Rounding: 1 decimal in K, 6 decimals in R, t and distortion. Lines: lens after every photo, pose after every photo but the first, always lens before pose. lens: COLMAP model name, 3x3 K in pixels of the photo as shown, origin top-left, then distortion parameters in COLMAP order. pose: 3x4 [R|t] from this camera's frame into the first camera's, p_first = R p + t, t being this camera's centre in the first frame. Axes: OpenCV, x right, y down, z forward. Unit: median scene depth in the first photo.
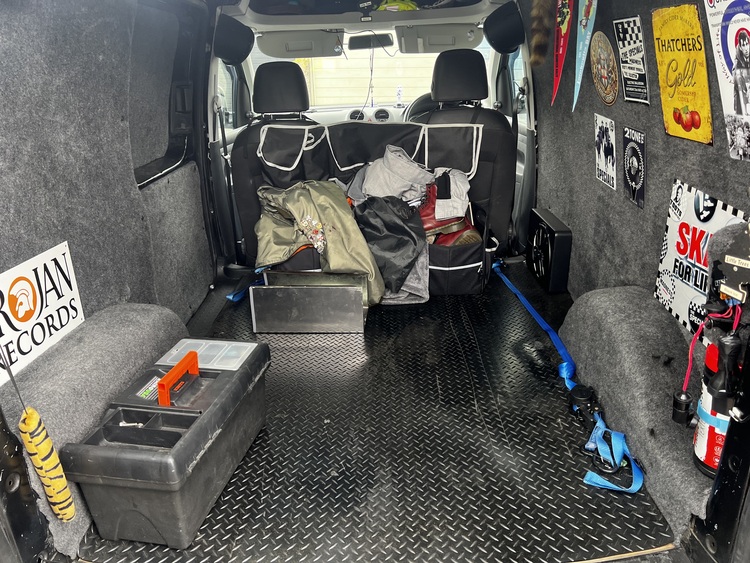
lens RADIAL K [[553.8, 0, 375.0], [0, 553.8, 281.5], [0, 0, 1]] dist [0.122029, -0.132165]
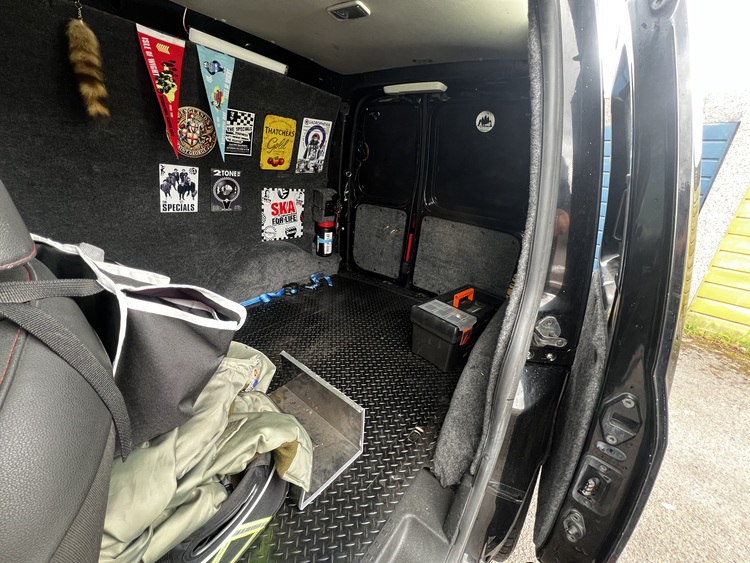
lens RADIAL K [[301.8, 0, 375.0], [0, 301.8, 281.5], [0, 0, 1]] dist [-0.000071, -0.000012]
pose [[-0.811510, -0.271837, 0.517259, -0.650148], [0.141304, 0.767641, 0.625109, -0.644727], [-0.566997, 0.580373, -0.584536, 1.816635]]
